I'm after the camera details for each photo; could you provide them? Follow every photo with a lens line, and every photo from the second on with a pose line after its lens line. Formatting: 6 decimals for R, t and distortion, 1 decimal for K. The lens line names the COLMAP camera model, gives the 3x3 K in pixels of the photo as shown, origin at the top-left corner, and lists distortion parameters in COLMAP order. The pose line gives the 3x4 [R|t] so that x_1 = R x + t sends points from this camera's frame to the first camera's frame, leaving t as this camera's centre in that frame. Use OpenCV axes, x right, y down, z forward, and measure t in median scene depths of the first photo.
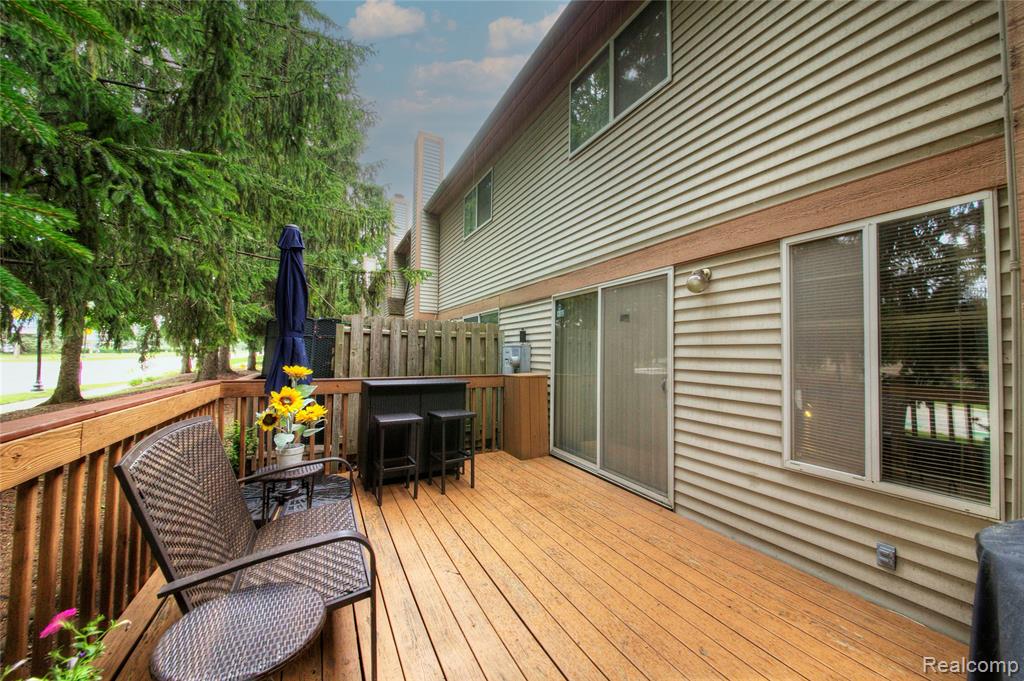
lens RADIAL K [[359.4, 0, 512.0], [0, 359.4, 340.5], [0, 0, 1]] dist [-0.000916, -0.004787]
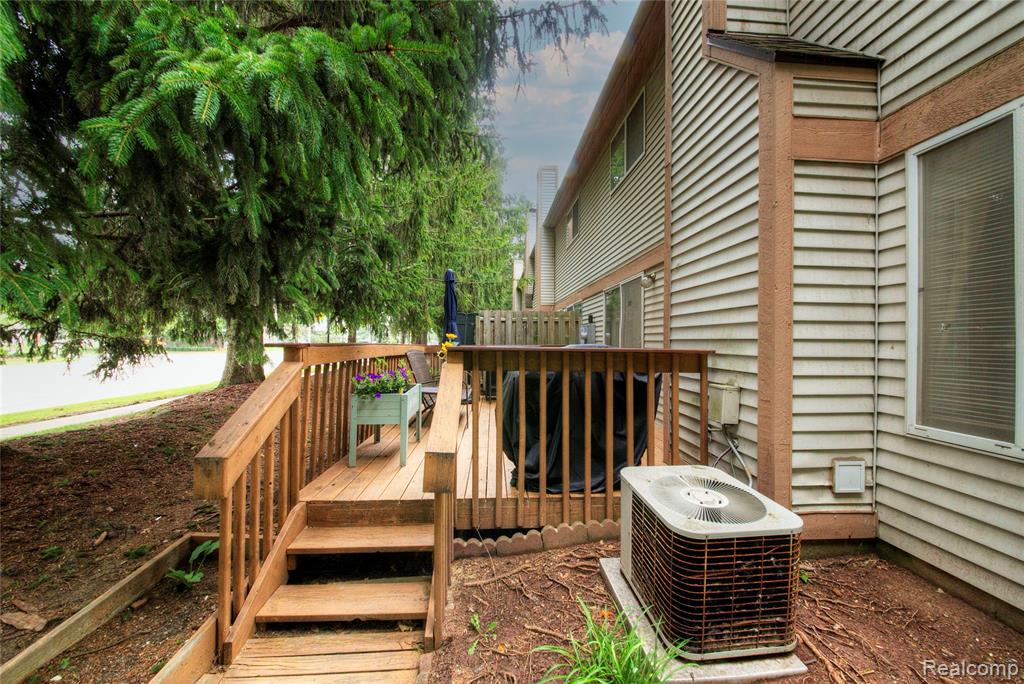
lens RADIAL K [[359.4, 0, 512.0], [0, 359.4, 342.0], [0, 0, 1]] dist [-0.000916, -0.004787]
pose [[0.908914, -0.016060, -0.416673, 0.355410], [0.030892, 0.999106, 0.028877, 0.031071], [0.415837, -0.039118, 0.908597, -0.469986]]
